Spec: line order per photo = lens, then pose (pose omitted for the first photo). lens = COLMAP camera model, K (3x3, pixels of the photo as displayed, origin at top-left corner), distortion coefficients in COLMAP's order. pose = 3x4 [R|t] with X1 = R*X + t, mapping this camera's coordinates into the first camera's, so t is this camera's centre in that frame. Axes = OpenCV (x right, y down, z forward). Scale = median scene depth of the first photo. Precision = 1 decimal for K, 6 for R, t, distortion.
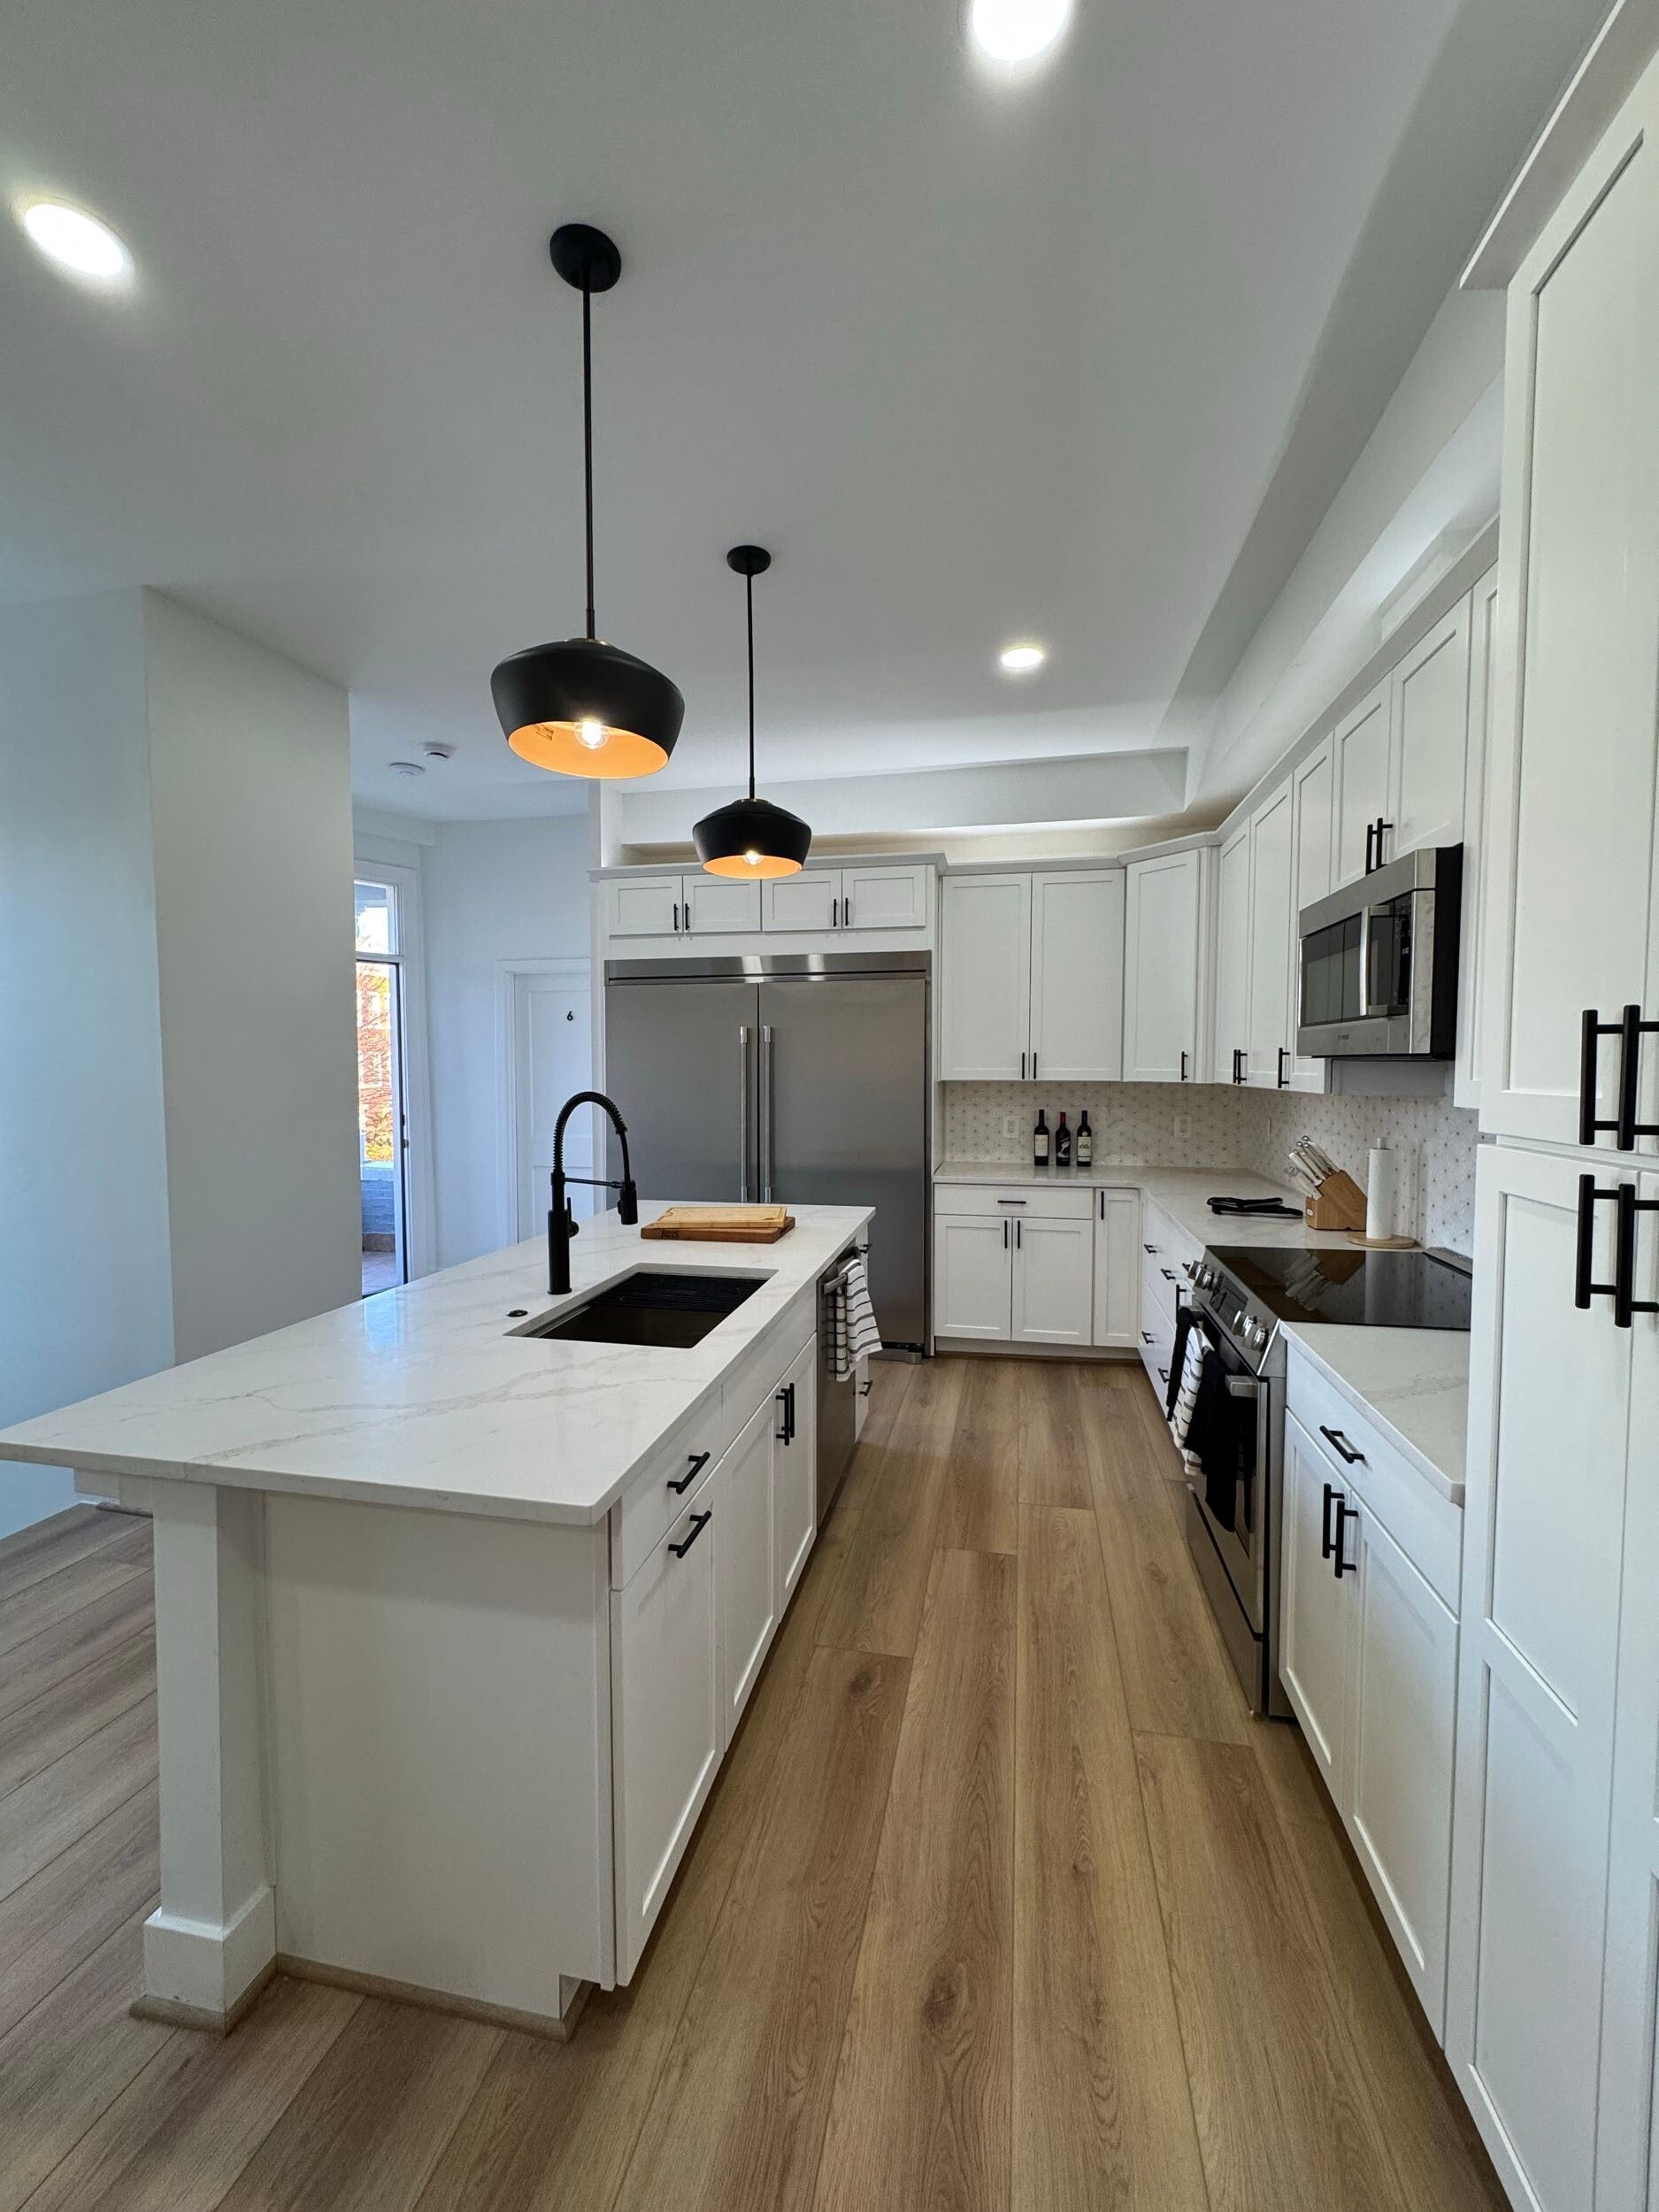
lens RADIAL K [[878.3, 0, 833.0], [0, 878.3, 1107.1], [0, 0, 1]] dist [-0.000111, 0.000426]
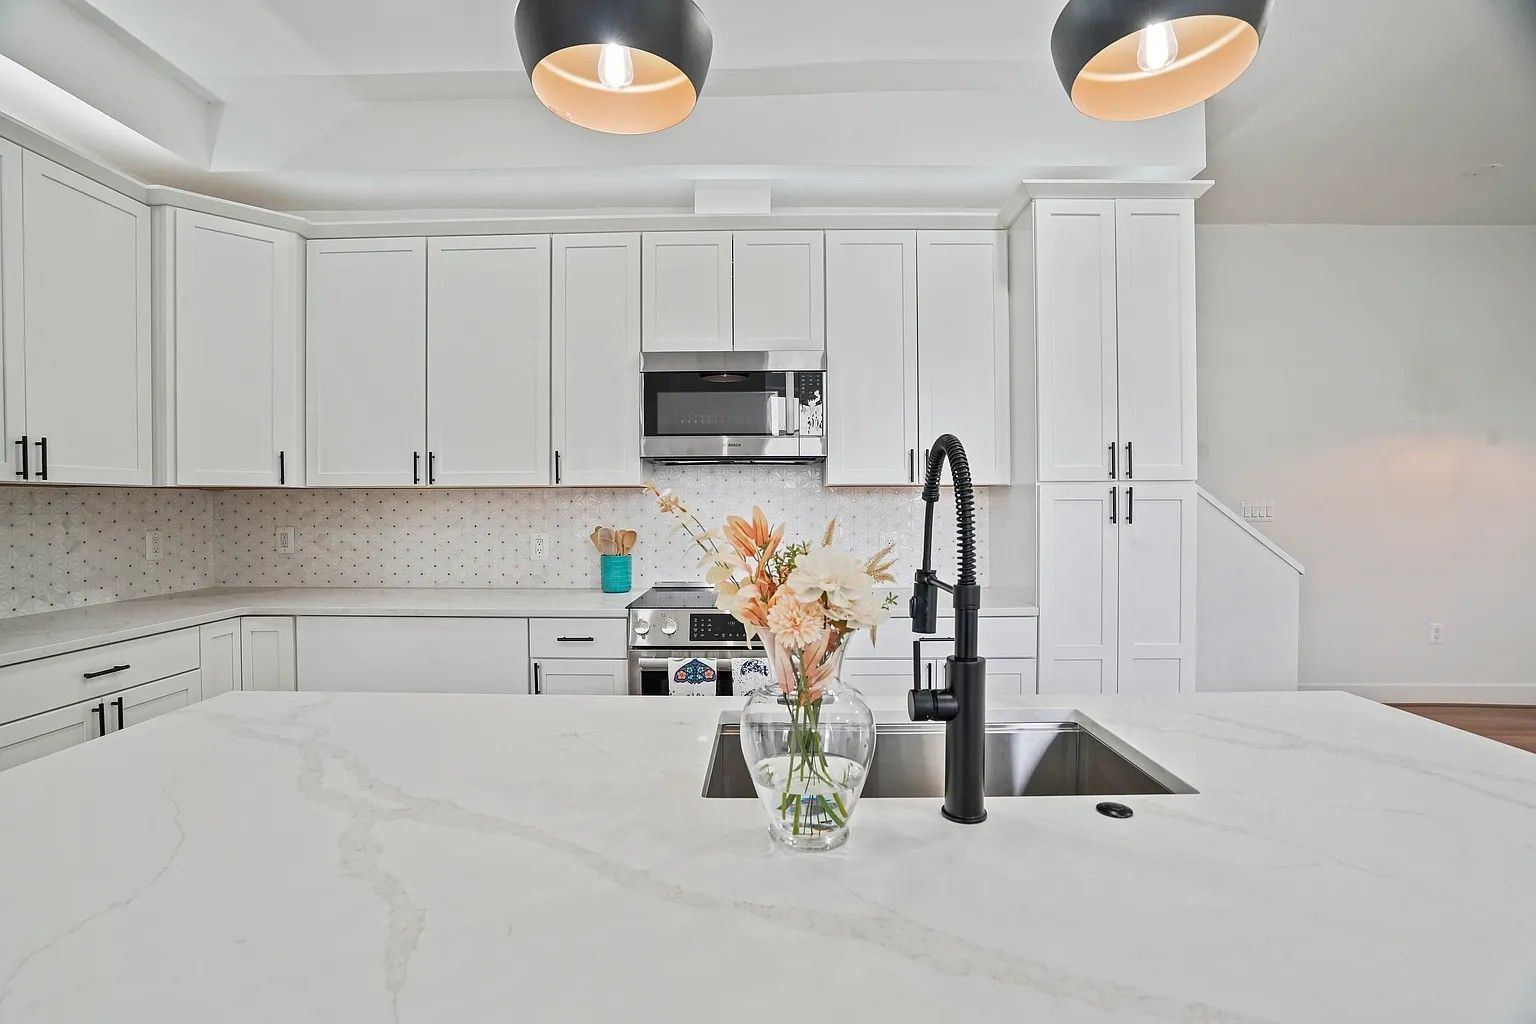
lens RADIAL K [[715.2, 0, 763.5], [0, 715.2, 519.5], [0, 0, 1]] dist [-0.056515, 0.019016]
pose [[-0.187408, -0.021703, 0.982042, -0.406594], [0.052890, 0.998083, 0.032151, 0.008792], [-0.980857, 0.057966, -0.185900, 0.687425]]
